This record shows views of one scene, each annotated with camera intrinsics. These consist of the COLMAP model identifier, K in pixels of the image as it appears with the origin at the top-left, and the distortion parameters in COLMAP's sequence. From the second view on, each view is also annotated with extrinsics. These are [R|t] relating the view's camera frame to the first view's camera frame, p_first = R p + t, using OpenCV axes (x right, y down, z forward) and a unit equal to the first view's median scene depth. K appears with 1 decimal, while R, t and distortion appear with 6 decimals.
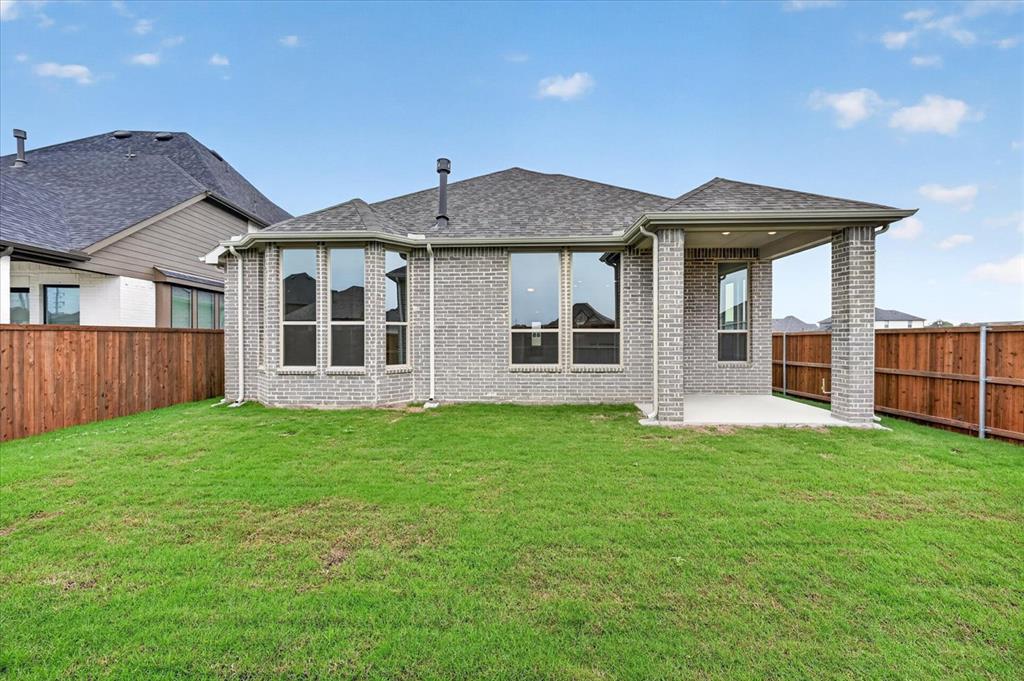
lens RADIAL K [[405.8, 0, 511.1], [0, 405.8, 335.5], [0, 0, 1]] dist [0.001259, 0.000197]
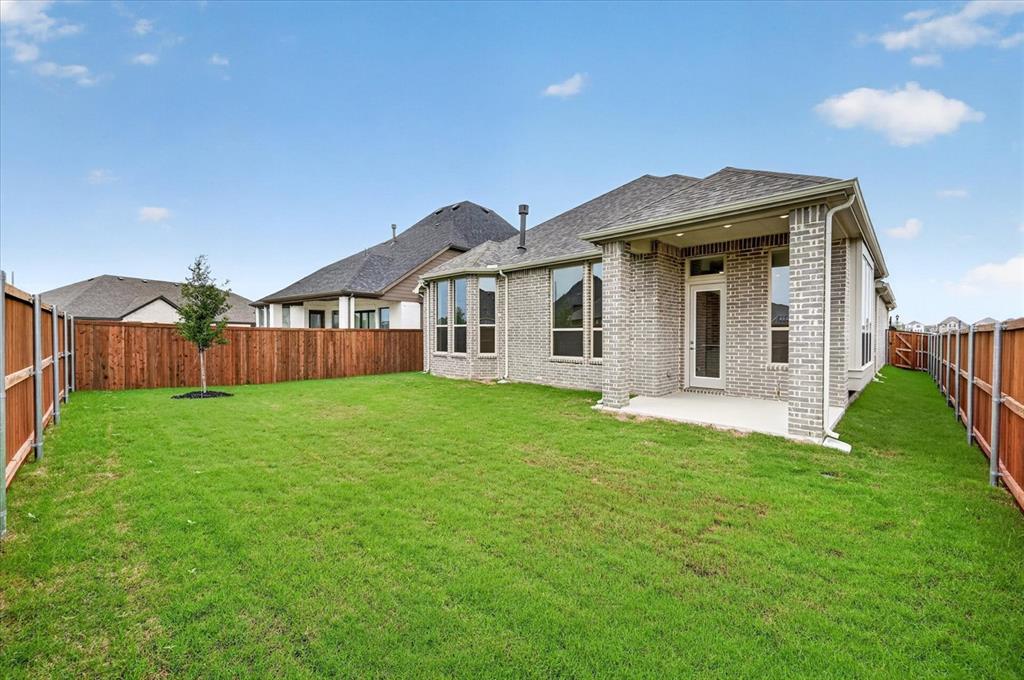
lens RADIAL K [[405.8, 0, 511.1], [0, 405.8, 335.0], [0, 0, 1]] dist [0.001259, 0.000197]
pose [[0.734823, 0.003487, -0.678250, 0.808914], [0.001960, 0.999972, 0.007264, -0.005127], [0.678256, -0.006667, 0.734796, -0.041480]]
